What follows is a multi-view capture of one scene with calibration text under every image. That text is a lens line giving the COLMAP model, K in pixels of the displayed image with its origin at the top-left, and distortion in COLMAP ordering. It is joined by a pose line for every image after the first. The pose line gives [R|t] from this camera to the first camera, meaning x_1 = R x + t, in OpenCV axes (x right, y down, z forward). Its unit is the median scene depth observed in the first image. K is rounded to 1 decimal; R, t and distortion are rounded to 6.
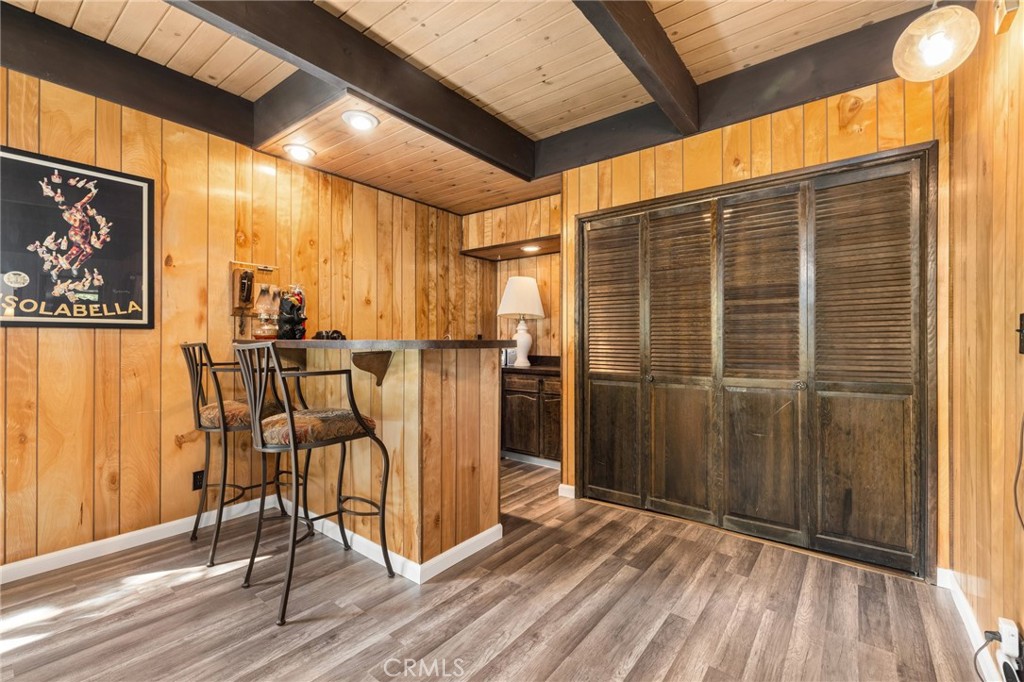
lens RADIAL K [[435.6, 0, 518.5], [0, 435.6, 339.2], [0, 0, 1]] dist [-0.001431, 0.000355]
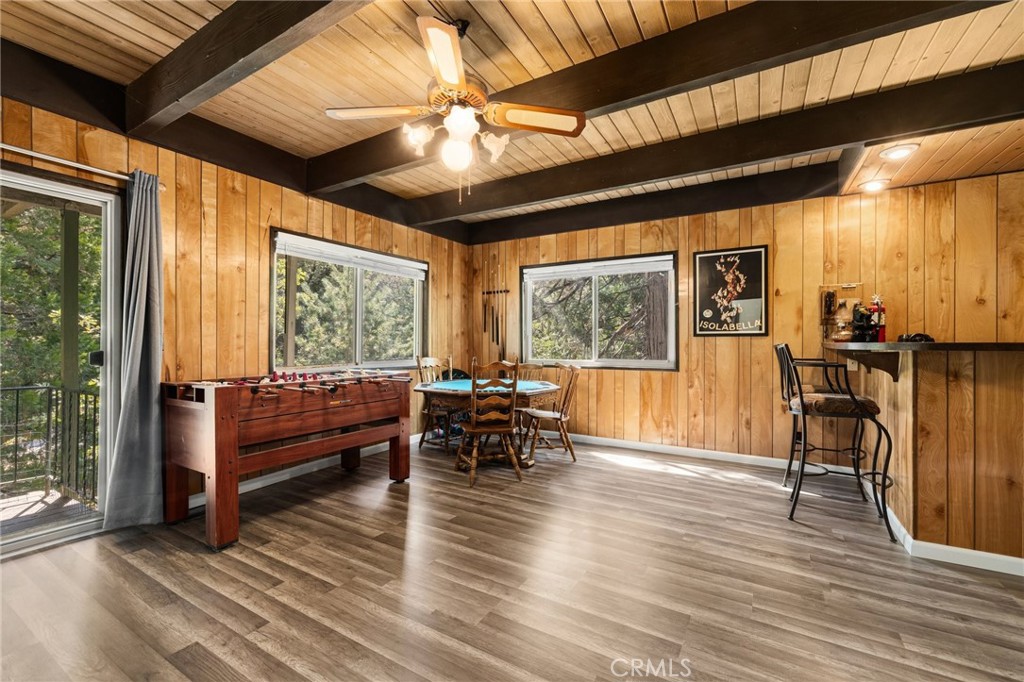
lens RADIAL K [[435.6, 0, 518.5], [0, 435.6, 339.2], [0, 0, 1]] dist [-0.001431, 0.000355]
pose [[0.144639, -0.009128, -0.989442, 0.646527], [0.002562, 0.999958, -0.008850, 0.000208], [0.989481, -0.001255, 0.144656, -0.161847]]
